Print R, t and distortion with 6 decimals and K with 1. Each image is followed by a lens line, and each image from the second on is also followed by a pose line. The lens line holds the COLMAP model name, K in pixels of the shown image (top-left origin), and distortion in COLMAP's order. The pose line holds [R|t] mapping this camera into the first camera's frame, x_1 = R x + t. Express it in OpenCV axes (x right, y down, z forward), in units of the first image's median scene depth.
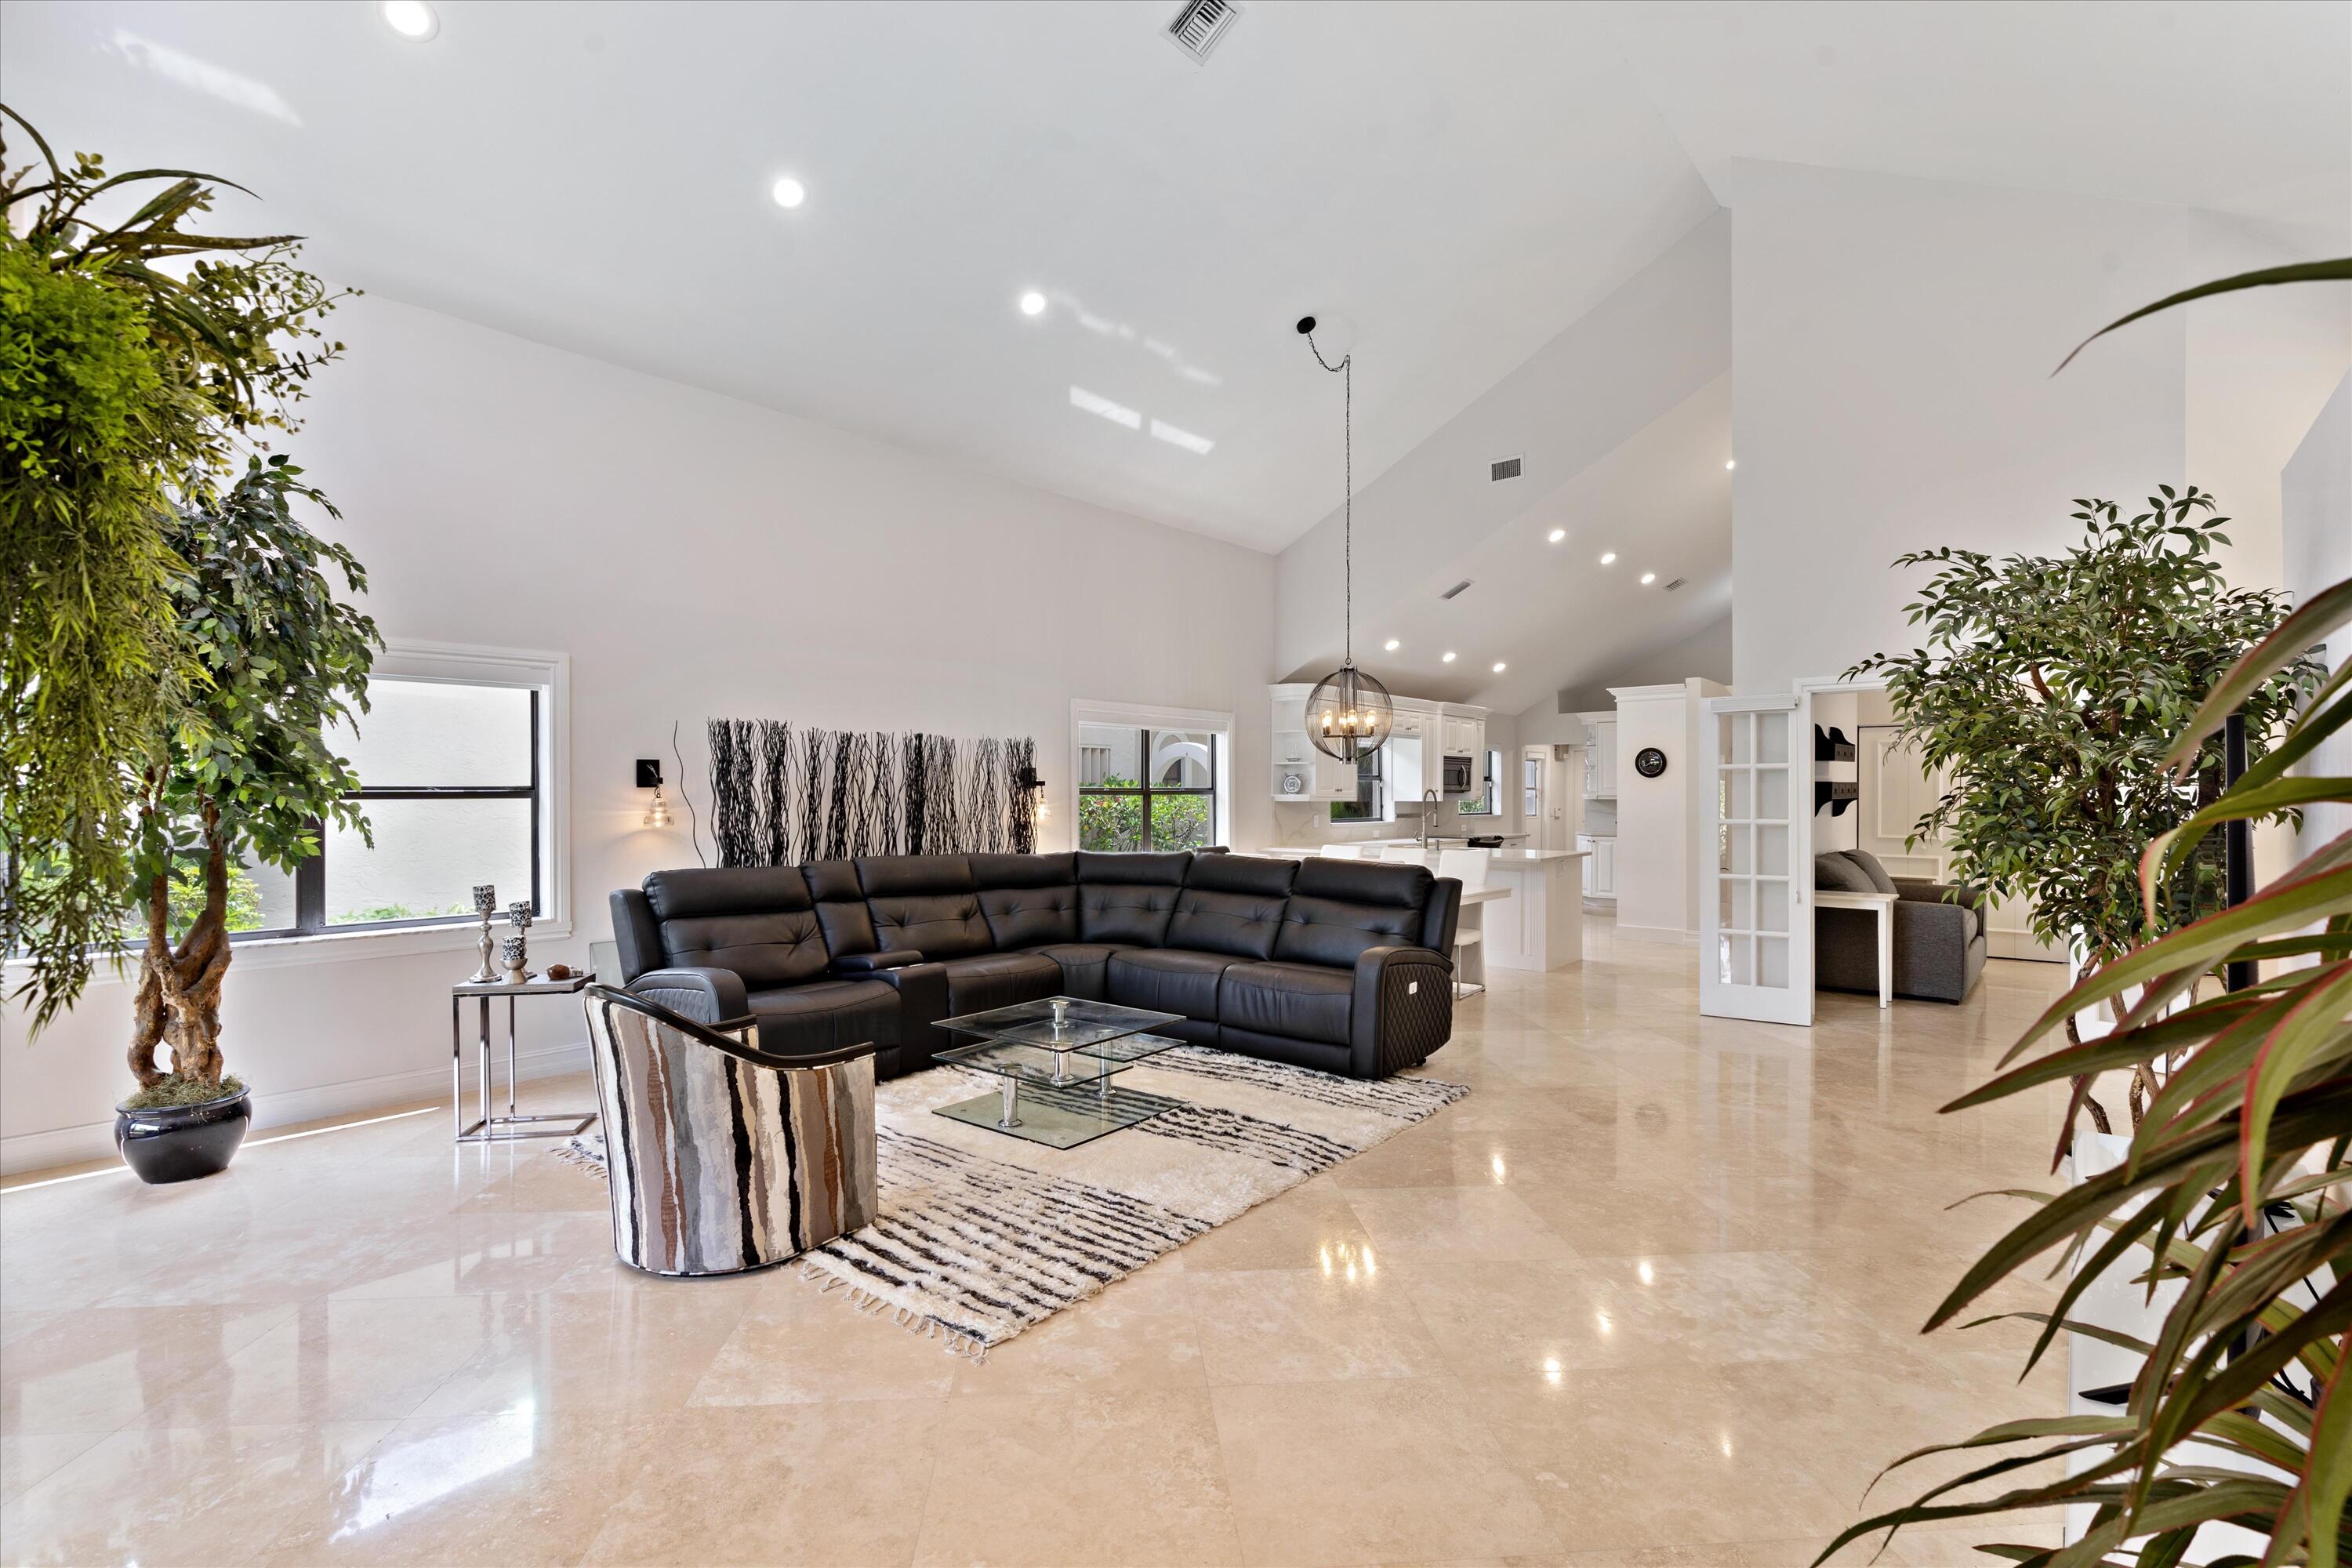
lens RADIAL K [[1061.2, 0, 1182.8], [0, 1061.2, 791.8], [0, 0, 1]] dist [-0.008478, 0.003621]
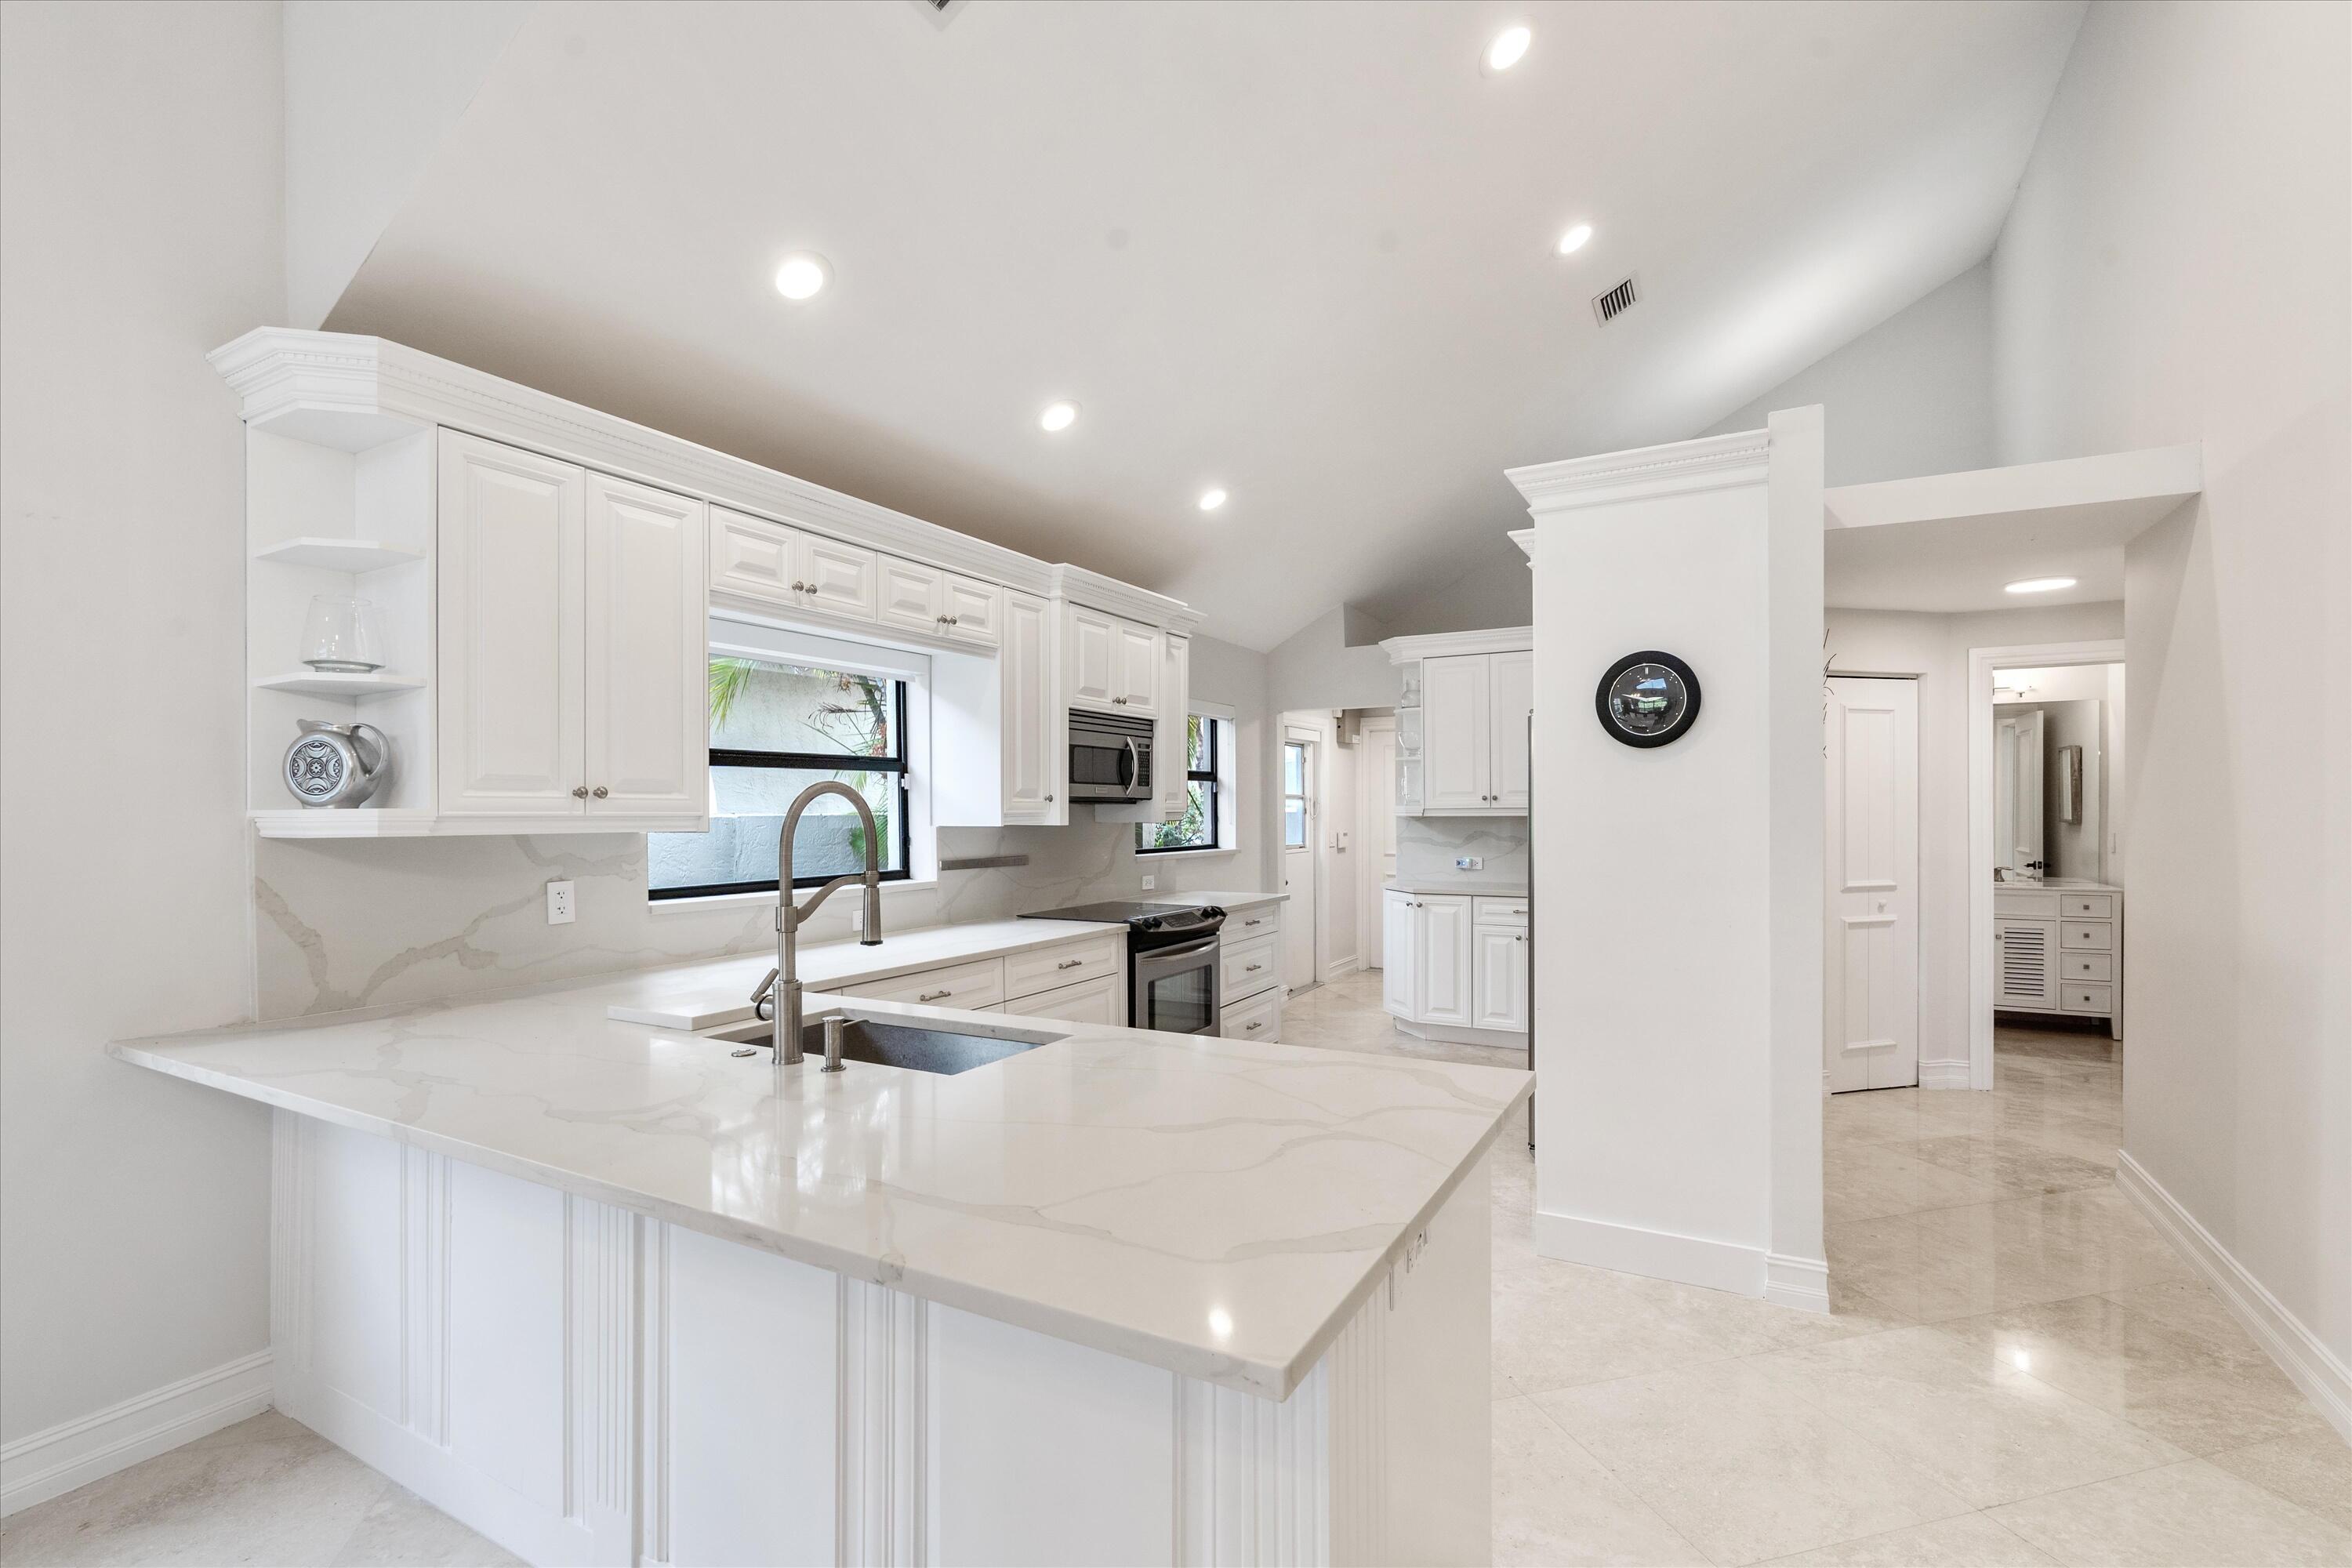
lens RADIAL K [[1061.2, 0, 1178.9], [0, 1061.2, 805.0], [0, 0, 1]] dist [-0.008478, 0.003621]
pose [[0.980912, -0.004925, 0.194389, 0.210528], [0.005787, 0.999976, -0.003866, 0.003018], [-0.194365, 0.004917, 0.980917, 0.615400]]
